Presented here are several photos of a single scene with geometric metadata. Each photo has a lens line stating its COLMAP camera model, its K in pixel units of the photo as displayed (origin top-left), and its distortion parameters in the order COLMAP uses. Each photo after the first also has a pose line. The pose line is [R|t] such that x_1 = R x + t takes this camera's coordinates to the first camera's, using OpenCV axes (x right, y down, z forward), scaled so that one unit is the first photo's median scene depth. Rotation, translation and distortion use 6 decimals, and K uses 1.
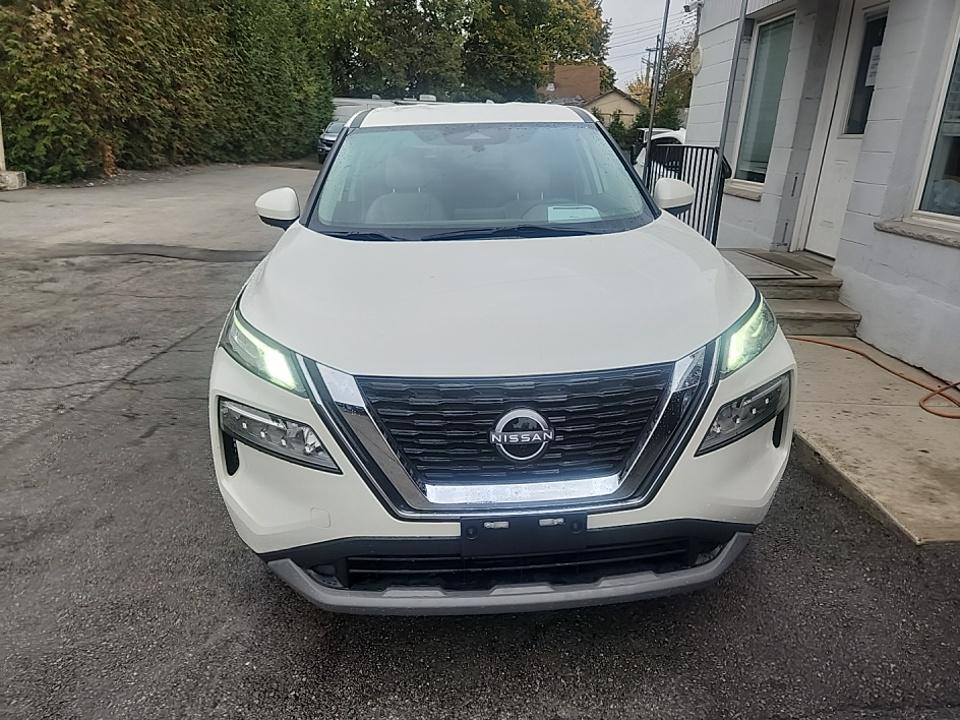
lens RADIAL K [[643.0, 0, 481.0], [0, 643.0, 357.1], [0, 0, 1]] dist [0.050545, -0.033988]
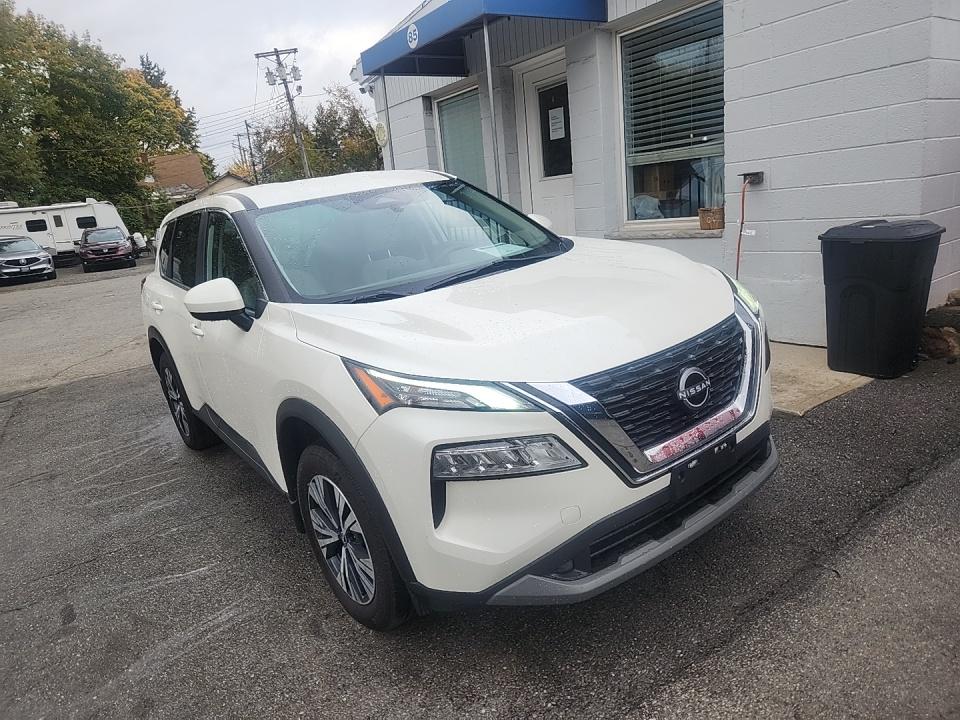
lens RADIAL K [[643.0, 0, 461.4], [0, 643.0, 372.7], [0, 0, 1]] dist [0.050545, -0.033988]
pose [[0.831437, -0.256583, 0.492826, -0.851746], [0.299587, 0.954029, -0.008726, -0.031518], [-0.467931, 0.154900, 0.870084, 0.076185]]
